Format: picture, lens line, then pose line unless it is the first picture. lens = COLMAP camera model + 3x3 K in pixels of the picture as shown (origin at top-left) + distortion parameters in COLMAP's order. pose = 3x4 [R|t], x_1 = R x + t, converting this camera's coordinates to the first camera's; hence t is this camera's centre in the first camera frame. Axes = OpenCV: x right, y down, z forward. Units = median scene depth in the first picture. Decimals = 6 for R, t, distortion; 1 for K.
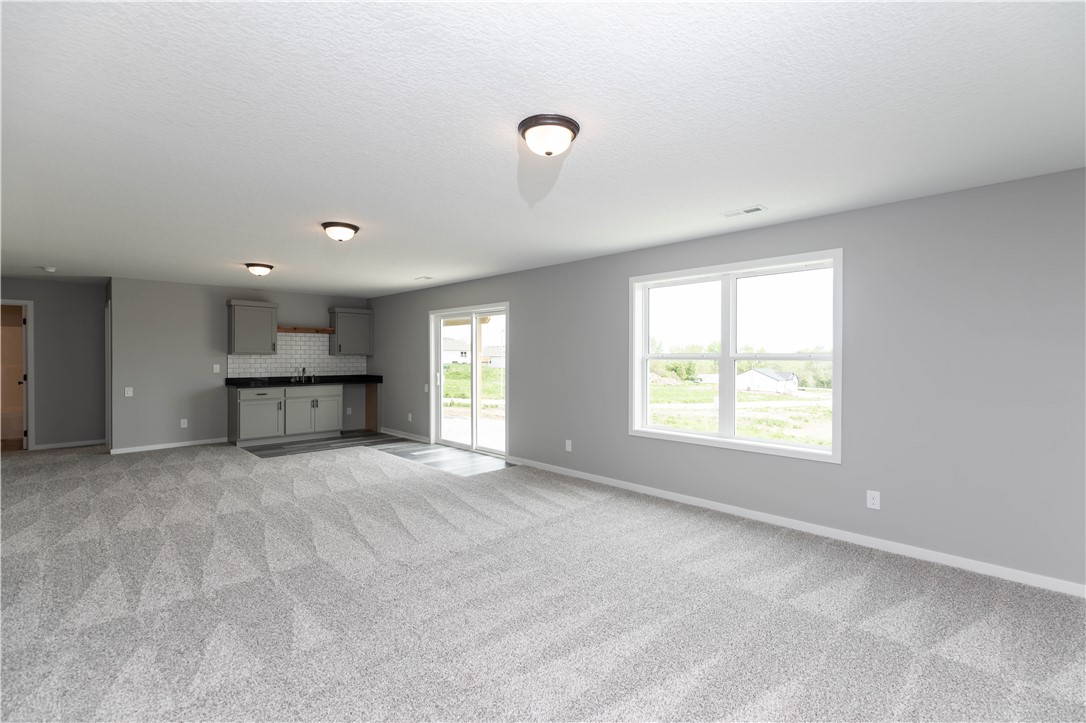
lens RADIAL K [[491.5, 0, 551.2], [0, 491.5, 359.3], [0, 0, 1]] dist [0.002565, 0.000254]
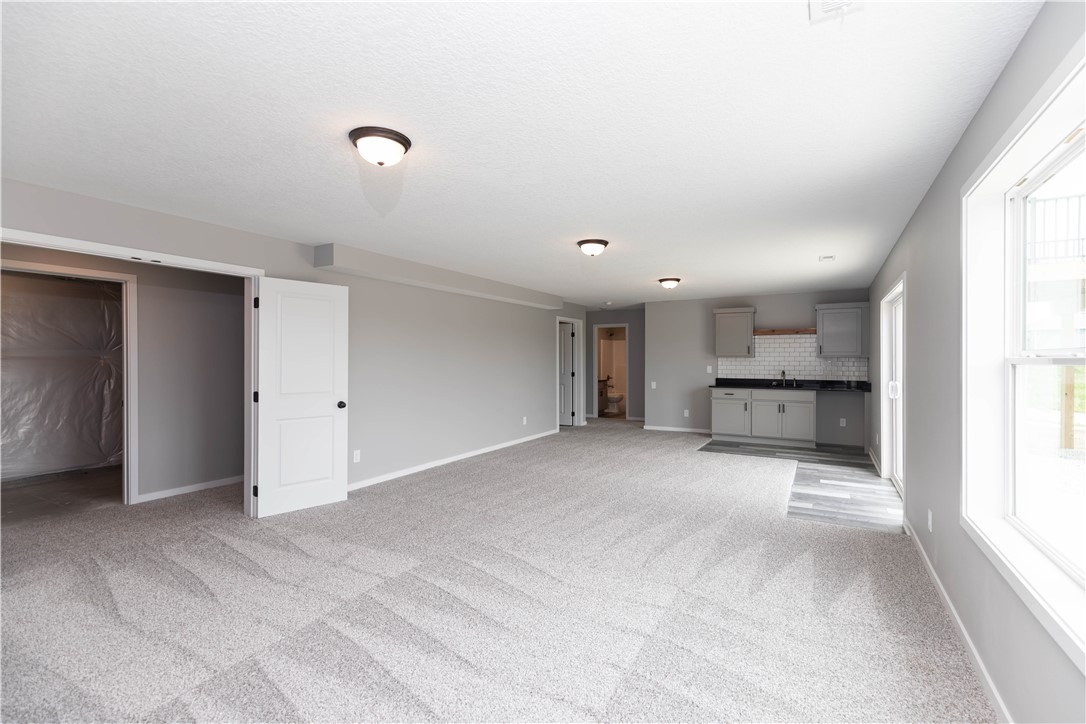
lens RADIAL K [[491.5, 0, 551.2], [0, 491.5, 359.8], [0, 0, 1]] dist [0.002565, 0.000254]
pose [[0.258402, -0.000529, -0.966037, 0.338962], [-0.005371, 0.999984, -0.001985, 0.000182], [0.966023, 0.005702, 0.258395, 0.333192]]
